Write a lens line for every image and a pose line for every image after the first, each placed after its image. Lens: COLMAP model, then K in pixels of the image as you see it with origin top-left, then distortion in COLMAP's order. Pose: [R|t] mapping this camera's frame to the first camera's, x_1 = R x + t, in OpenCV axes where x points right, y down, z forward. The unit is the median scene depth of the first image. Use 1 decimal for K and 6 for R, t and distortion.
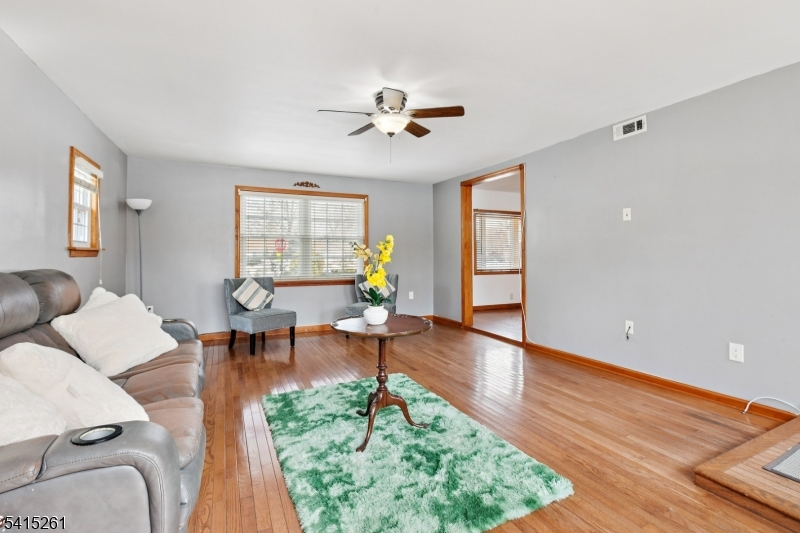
lens RADIAL K [[367.8, 0, 396.0], [0, 367.8, 261.5], [0, 0, 1]] dist [0.002745, 0.000166]
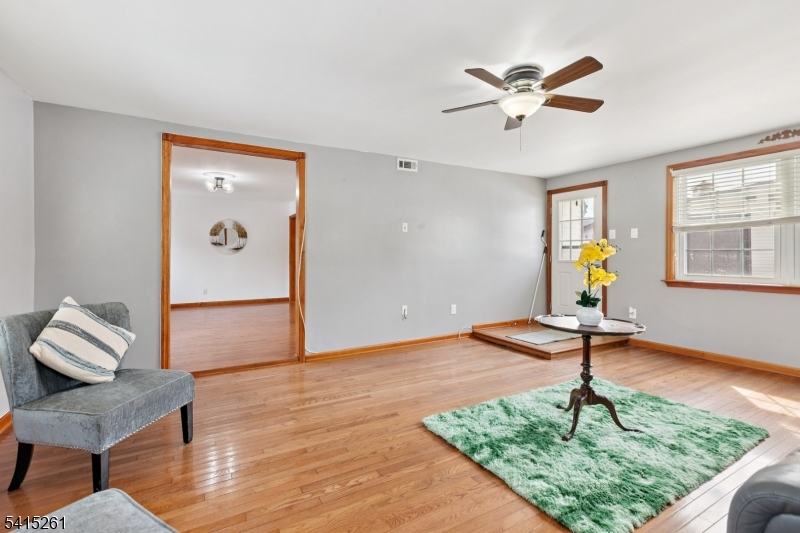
lens RADIAL K [[367.8, 0, 387.5], [0, 367.8, 262.1], [0, 0, 1]] dist [0.002745, 0.000166]
pose [[-0.062076, -0.014527, 0.997966, -0.876488], [0.012469, 0.999805, 0.015329, -0.025456], [-0.997994, 0.013395, -0.061883, 1.374485]]
